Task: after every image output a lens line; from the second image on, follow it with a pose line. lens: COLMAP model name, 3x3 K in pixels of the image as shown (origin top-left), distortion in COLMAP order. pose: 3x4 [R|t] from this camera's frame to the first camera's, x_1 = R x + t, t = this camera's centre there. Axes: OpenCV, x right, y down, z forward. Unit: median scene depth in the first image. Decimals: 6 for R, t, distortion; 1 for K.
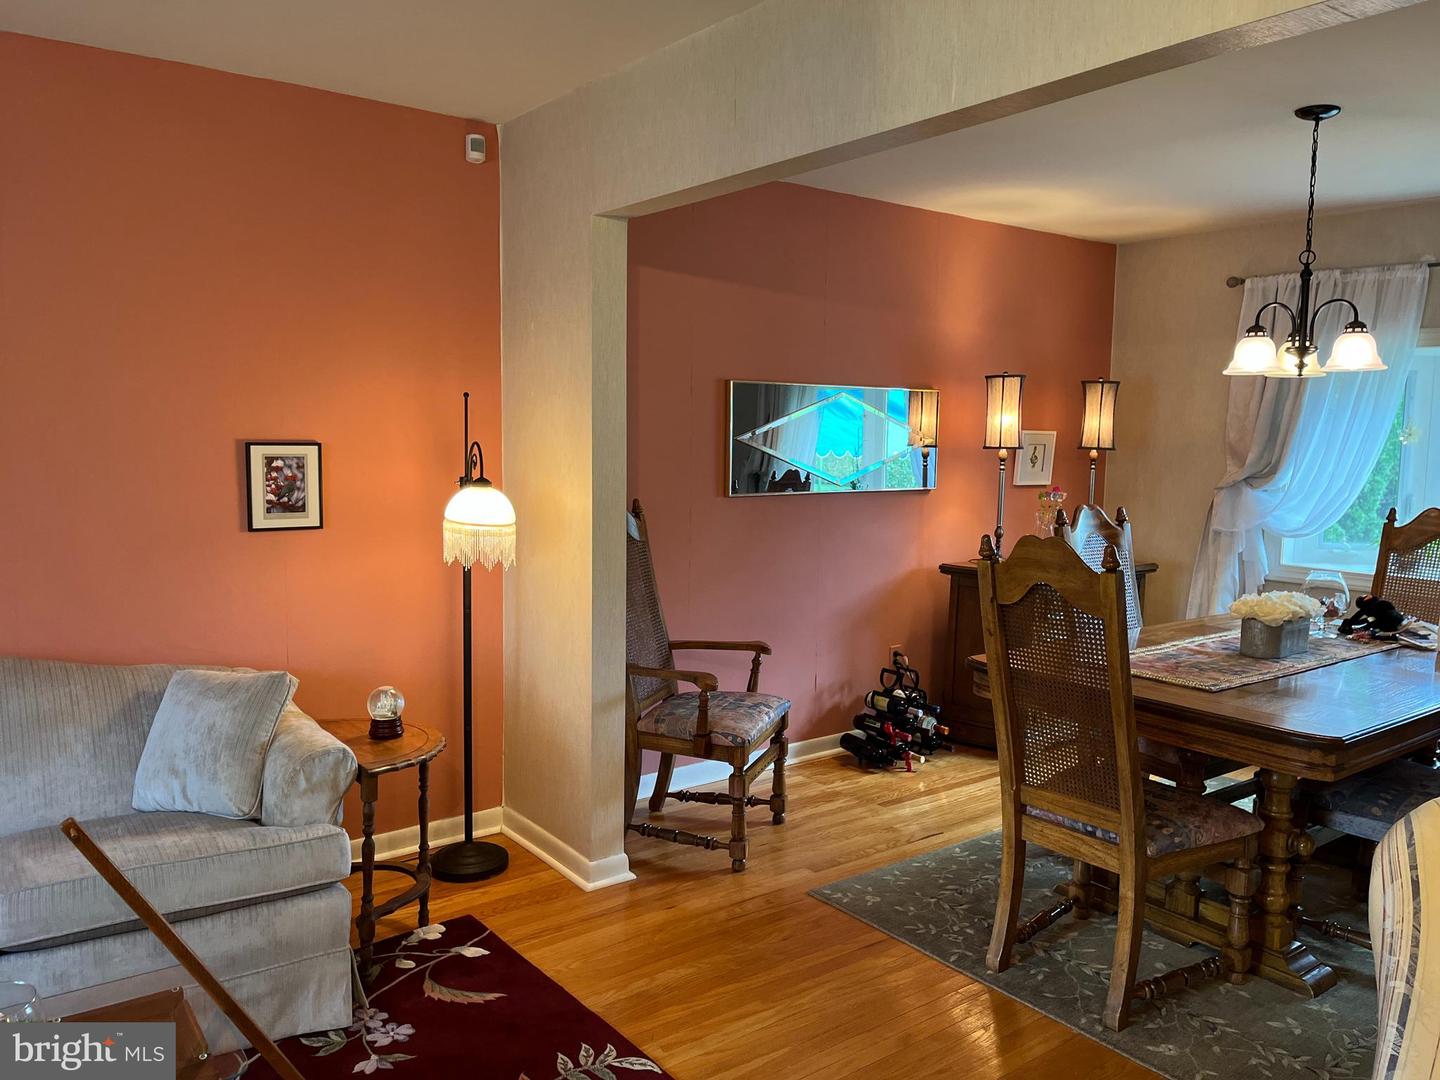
lens RADIAL K [[1081.0, 0, 716.8], [0, 1081.0, 531.4], [0, 0, 1]] dist [0.066198, -0.085401]
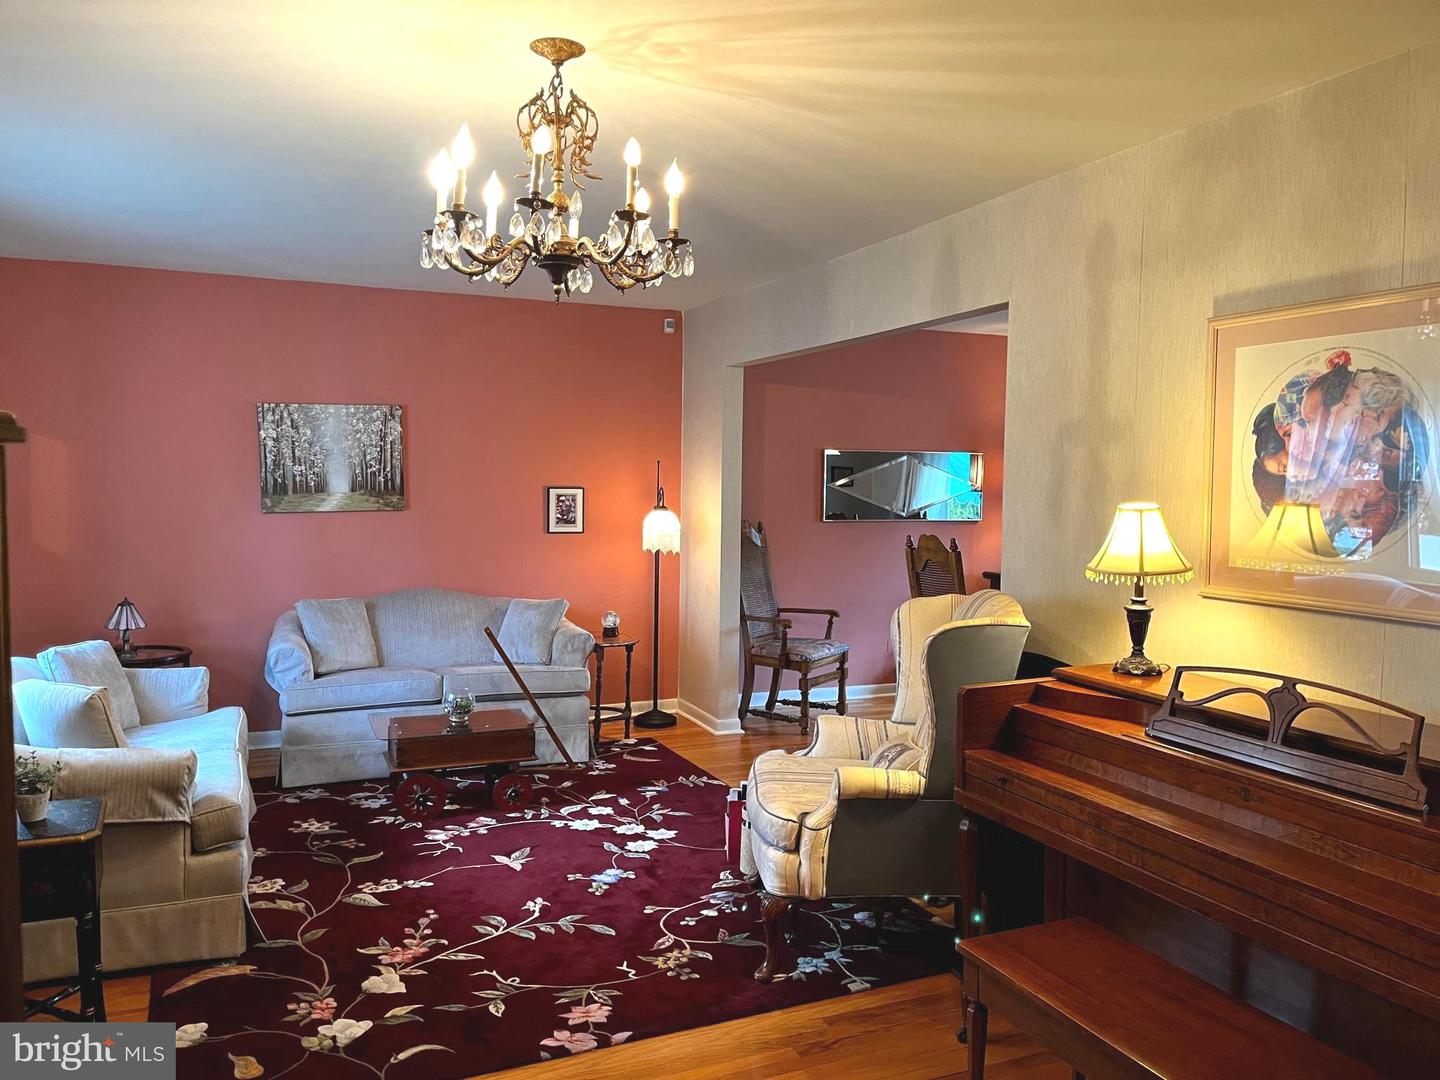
lens RADIAL K [[1081.0, 0, 716.8], [0, 1081.0, 531.4], [0, 0, 1]] dist [0.066198, -0.085401]
pose [[0.972070, 0.014435, -0.234245, 0.298843], [-0.024412, 0.998911, -0.039750, 0.063730], [0.233417, 0.044358, 0.971365, -0.760821]]
